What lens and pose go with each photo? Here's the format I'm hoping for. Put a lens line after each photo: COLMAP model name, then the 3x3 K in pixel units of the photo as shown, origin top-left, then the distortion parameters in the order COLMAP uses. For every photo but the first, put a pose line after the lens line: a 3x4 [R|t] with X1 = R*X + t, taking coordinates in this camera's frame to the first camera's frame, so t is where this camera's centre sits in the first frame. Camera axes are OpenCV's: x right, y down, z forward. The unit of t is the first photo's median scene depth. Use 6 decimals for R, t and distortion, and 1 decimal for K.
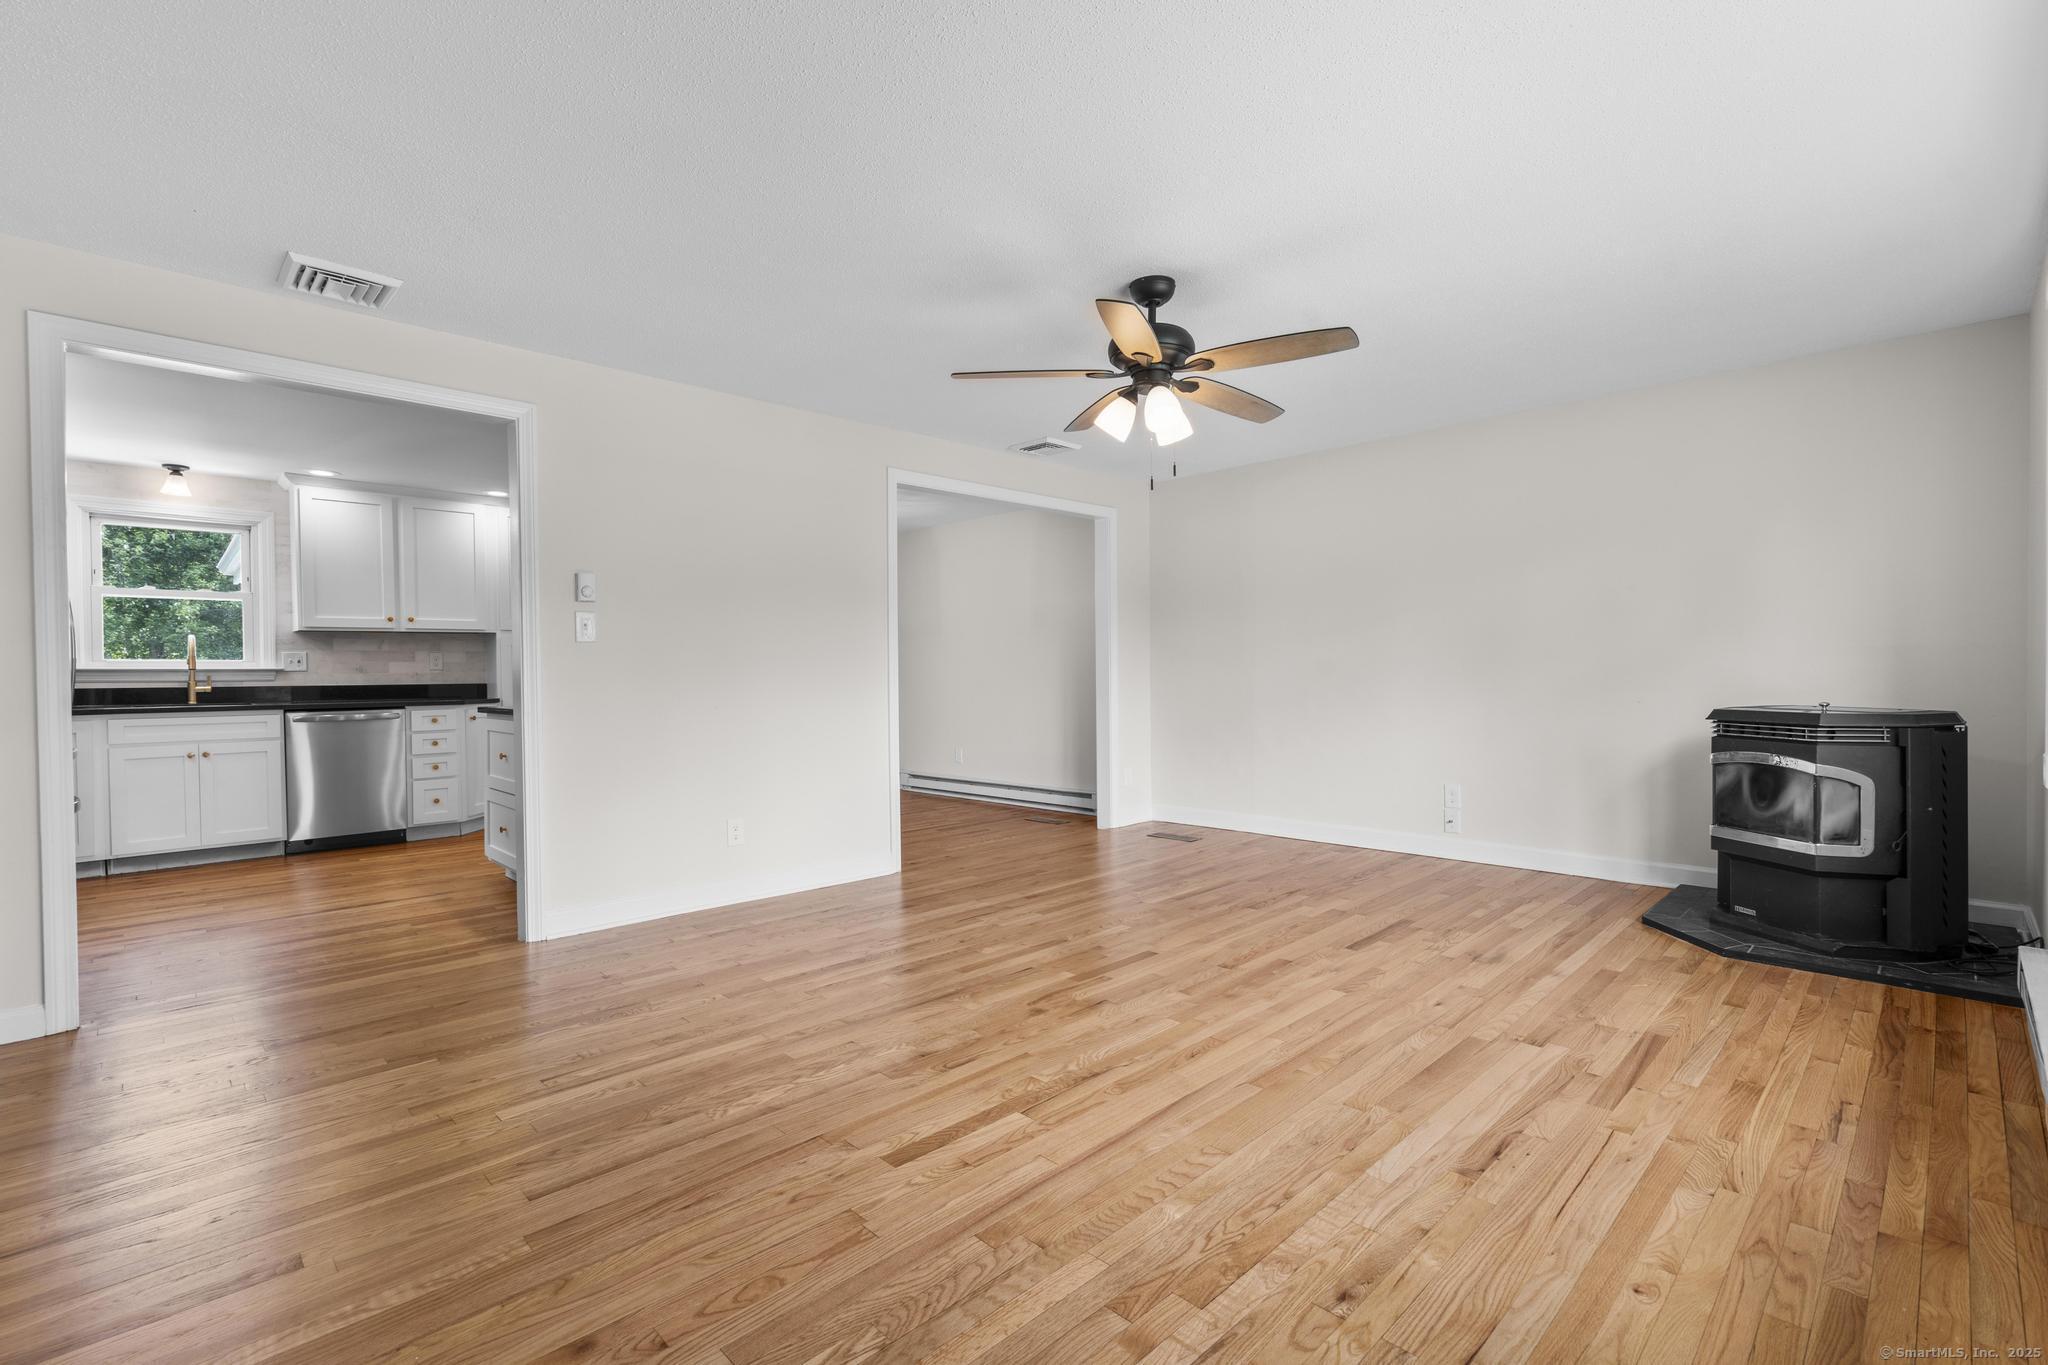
lens RADIAL K [[903.4, 0, 1024.0], [0, 903.4, 682.5], [0, 0, 1]] dist [-0.000925, 0.000269]
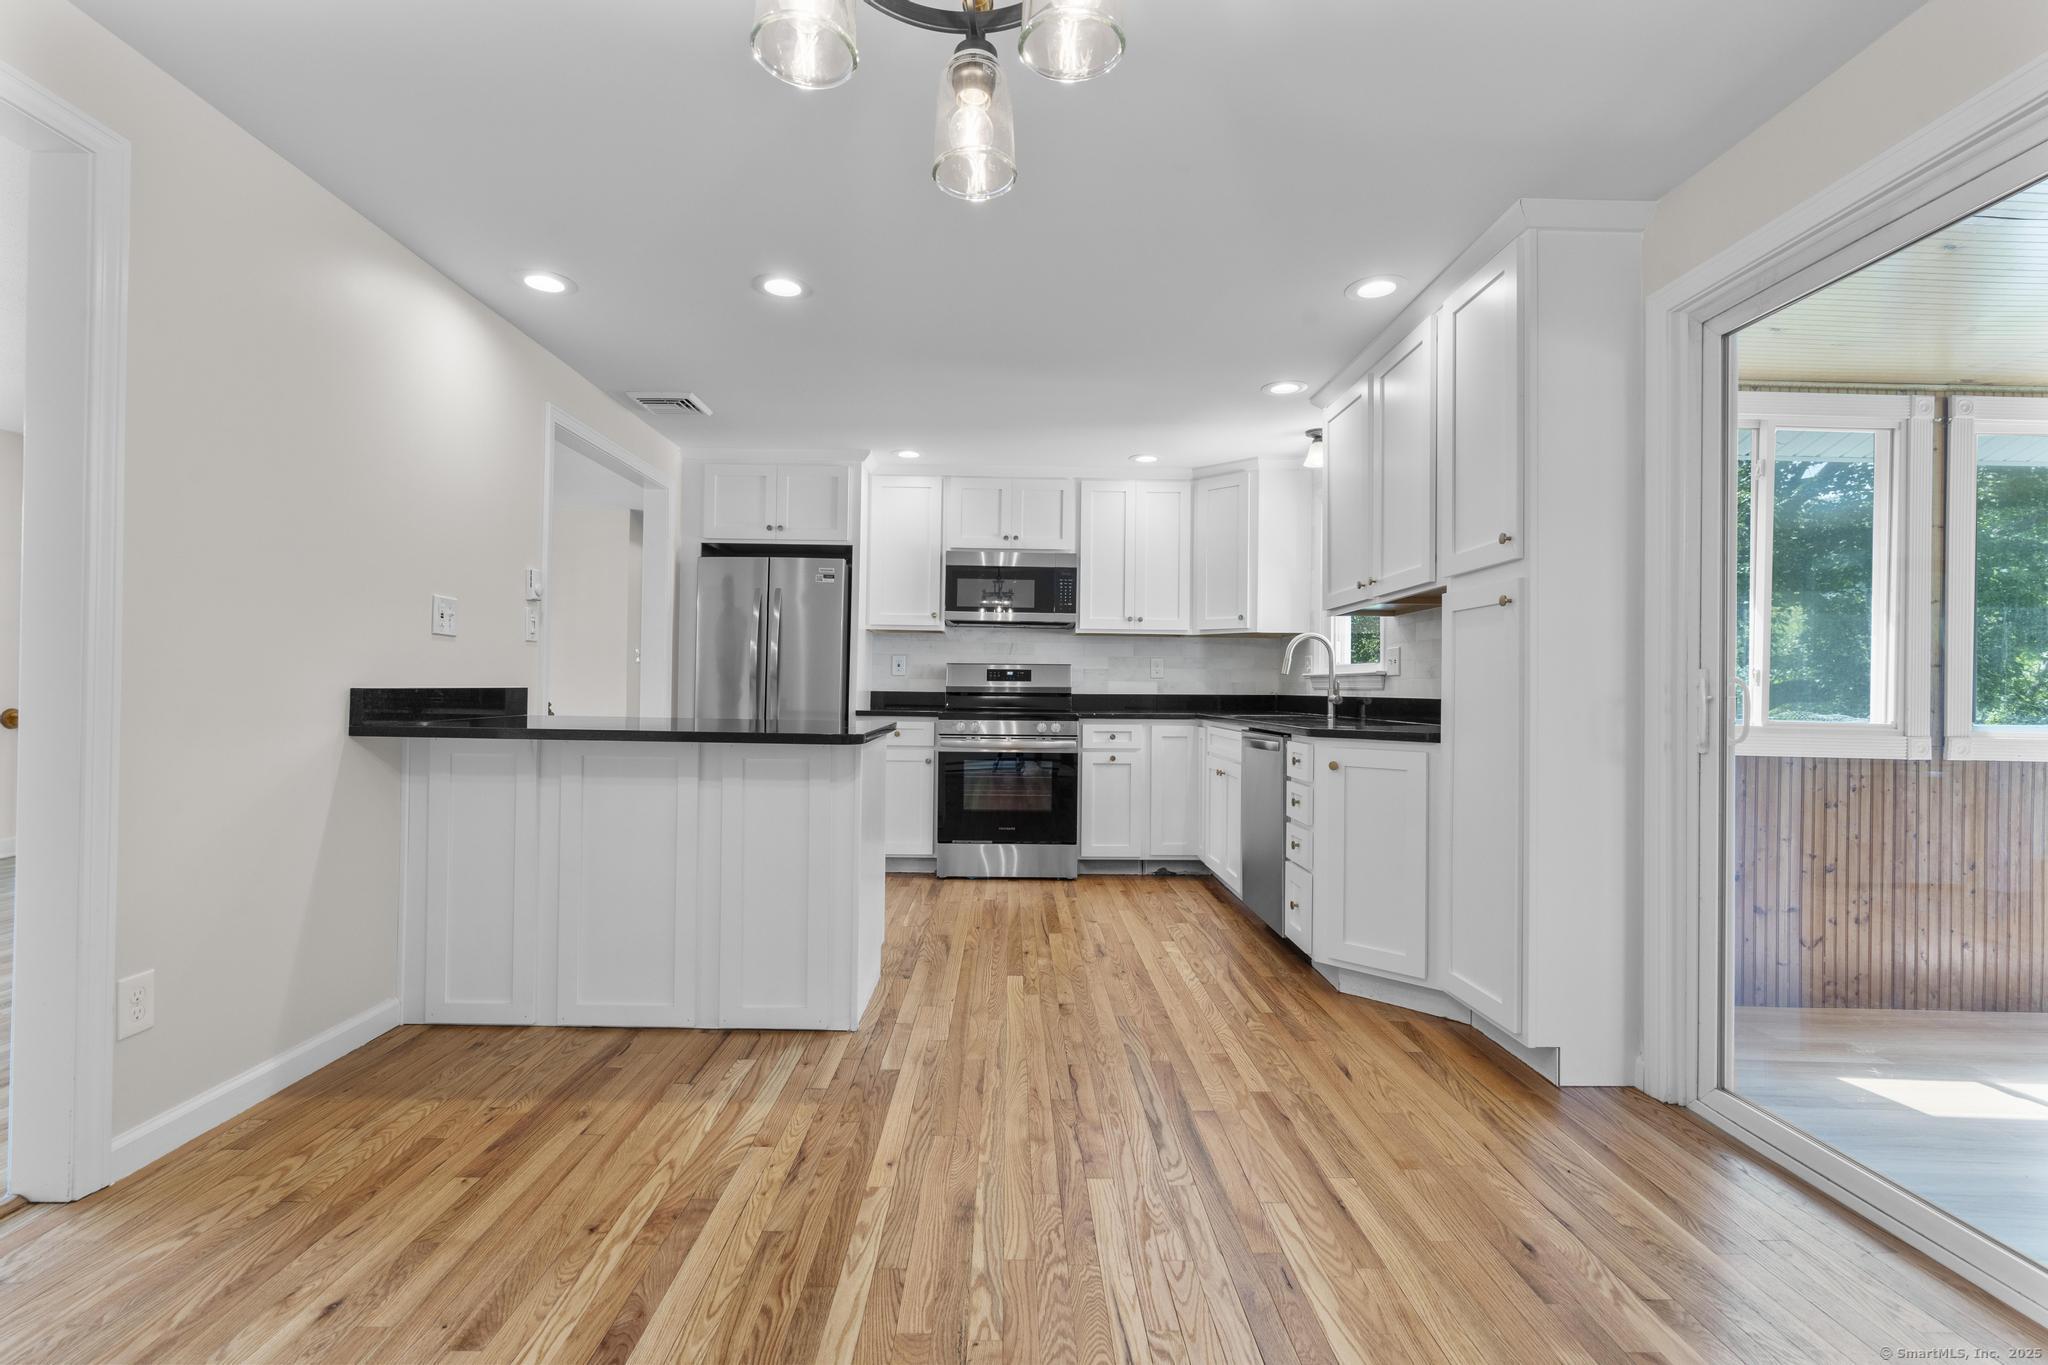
lens RADIAL K [[916.8, 0, 1020.2], [0, 916.8, 683.5], [0, 0, 1]] dist [-0.005648, 0.000989]
pose [[-0.693250, -0.002910, -0.720692, -0.283360], [-0.013222, 0.999875, 0.008682, -0.016644], [0.720576, 0.015548, -0.693201, 2.576338]]
